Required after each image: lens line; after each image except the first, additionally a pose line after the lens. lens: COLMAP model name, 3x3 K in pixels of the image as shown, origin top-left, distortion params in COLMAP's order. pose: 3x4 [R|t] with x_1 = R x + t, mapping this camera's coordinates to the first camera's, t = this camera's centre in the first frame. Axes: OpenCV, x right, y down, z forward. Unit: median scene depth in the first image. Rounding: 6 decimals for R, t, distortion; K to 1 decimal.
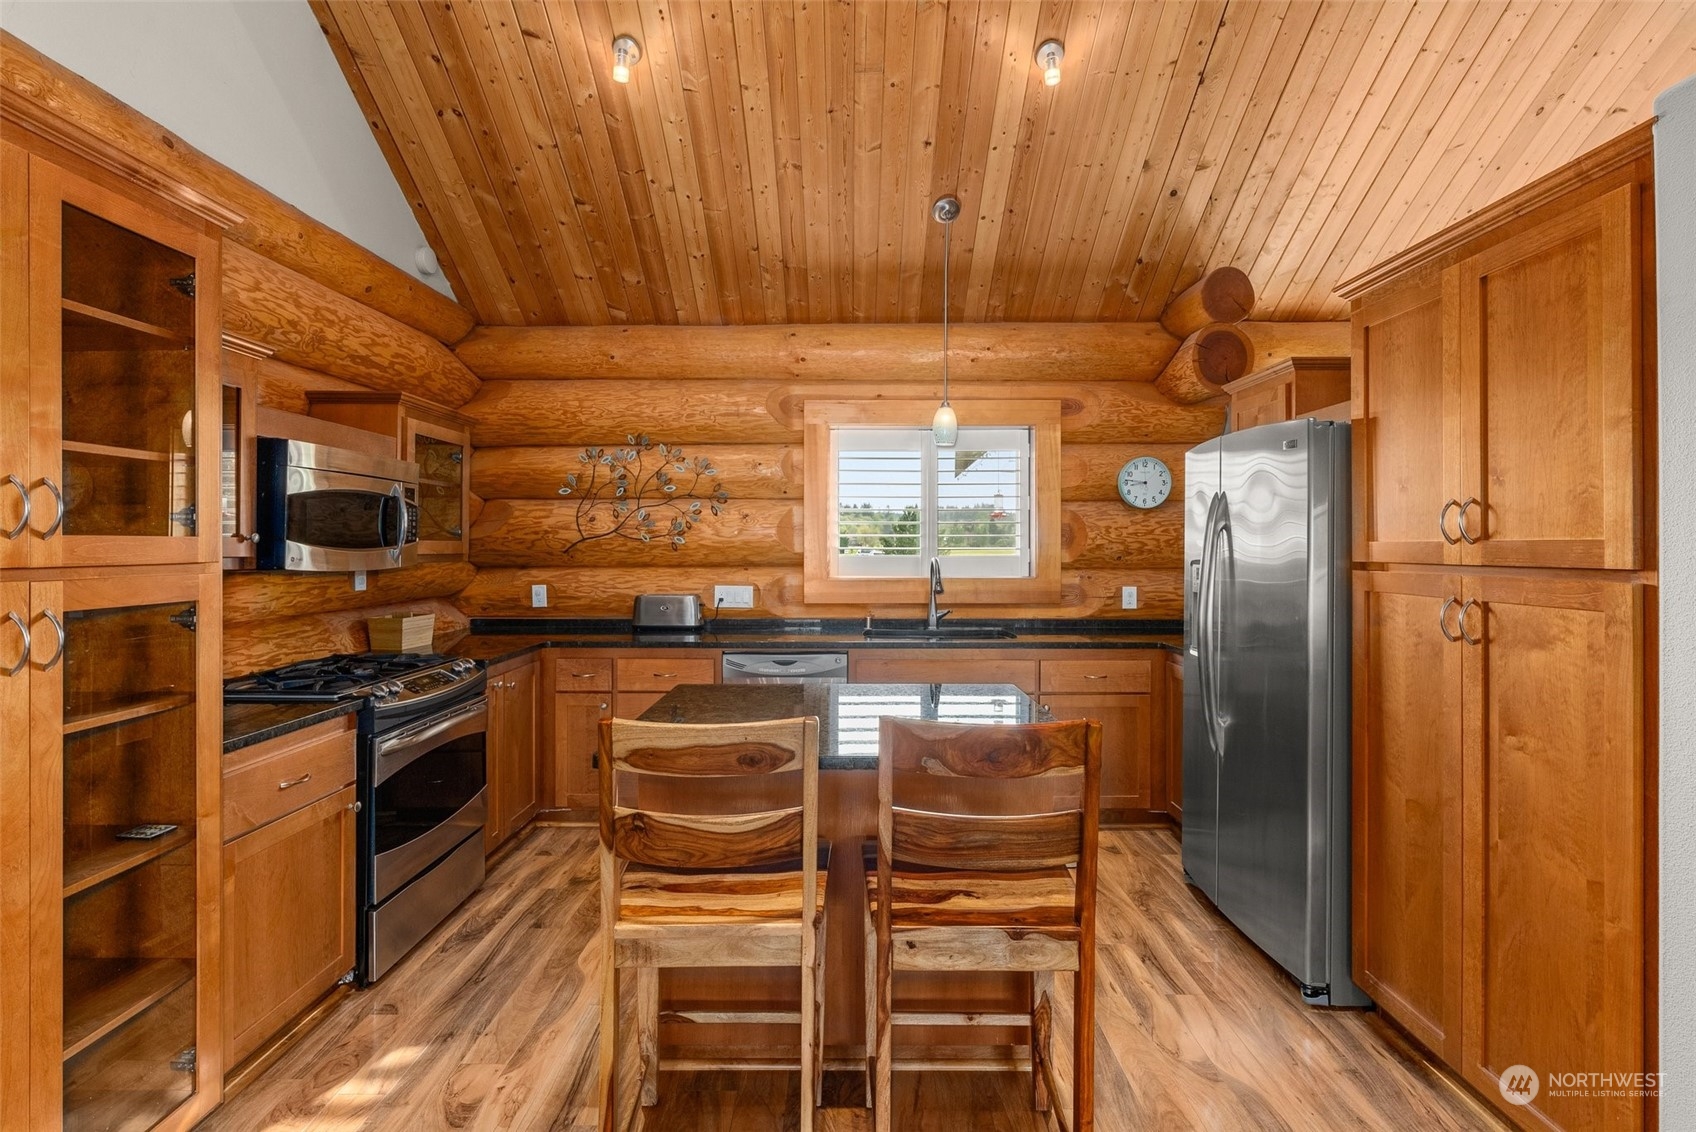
lens RADIAL K [[806.0, 0, 849.0], [0, 806.0, 548.5], [0, 0, 1]] dist [-0.008513, 0.000088]
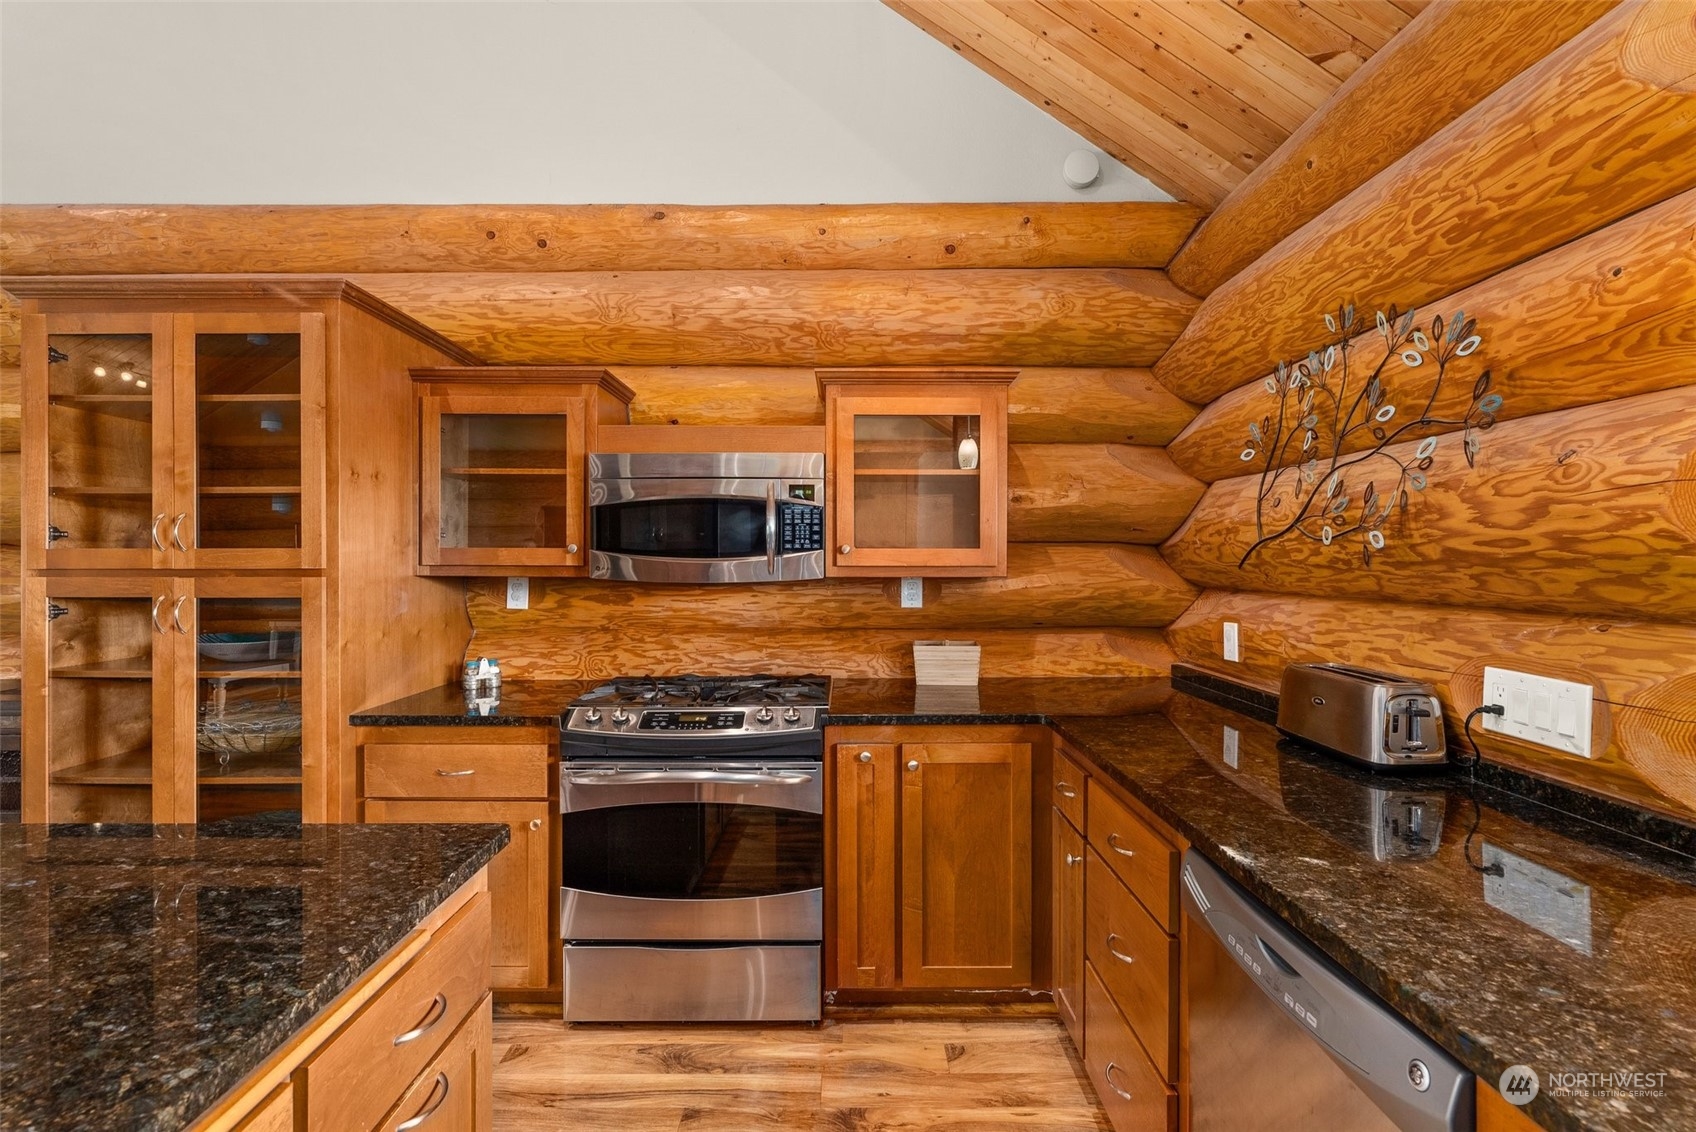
lens RADIAL K [[767.7, 0, 846.5], [0, 767.7, 560.6], [0, 0, 1]] dist [-0.005446, 0.000848]
pose [[0.007043, 0.003807, -0.999968, 0.165324], [-0.002190, 0.999990, 0.003792, -0.000683], [0.999973, 0.002163, 0.007051, 0.724493]]
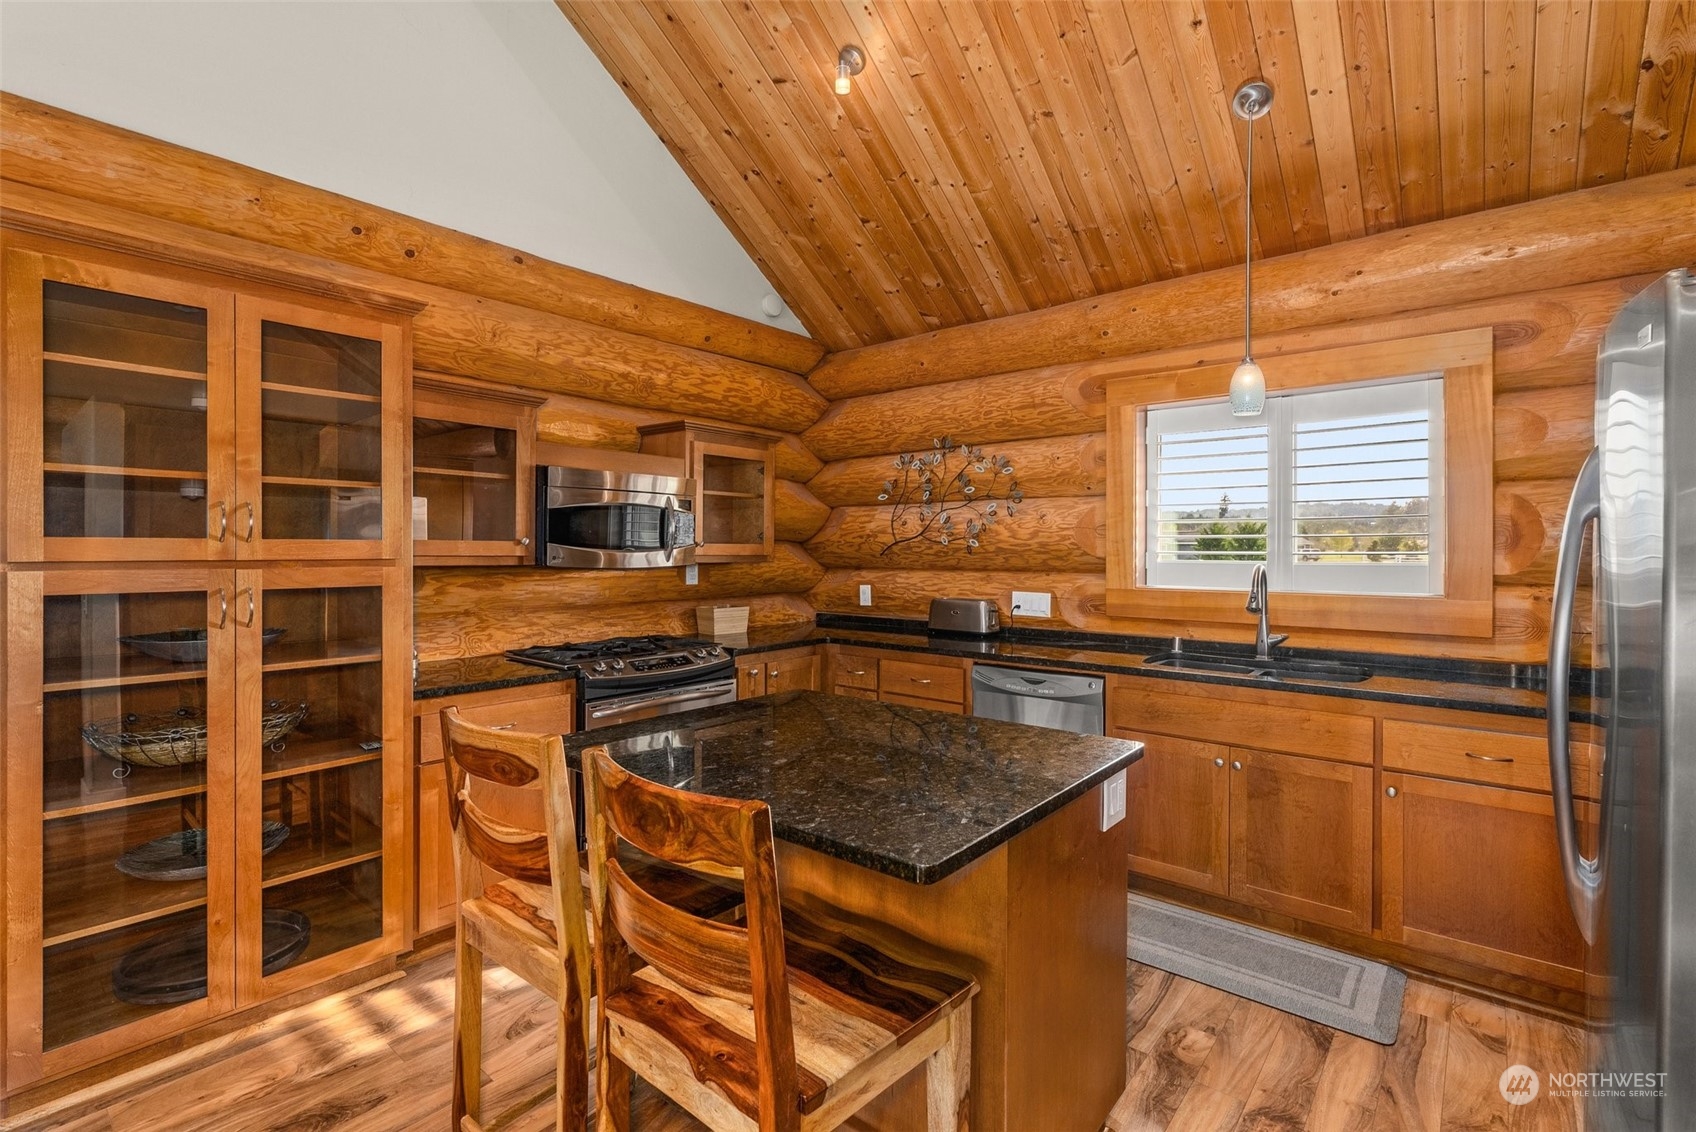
lens RADIAL K [[774.5, 0, 847.3], [0, 774.5, 552.0], [0, 0, 1]] dist [-0.004754, 0.000934]
pose [[0.769184, 0.003691, -0.639017, 0.262393], [-0.004237, 0.999991, 0.000676, 0.000489], [0.639014, 0.002188, 0.769192, 0.186606]]
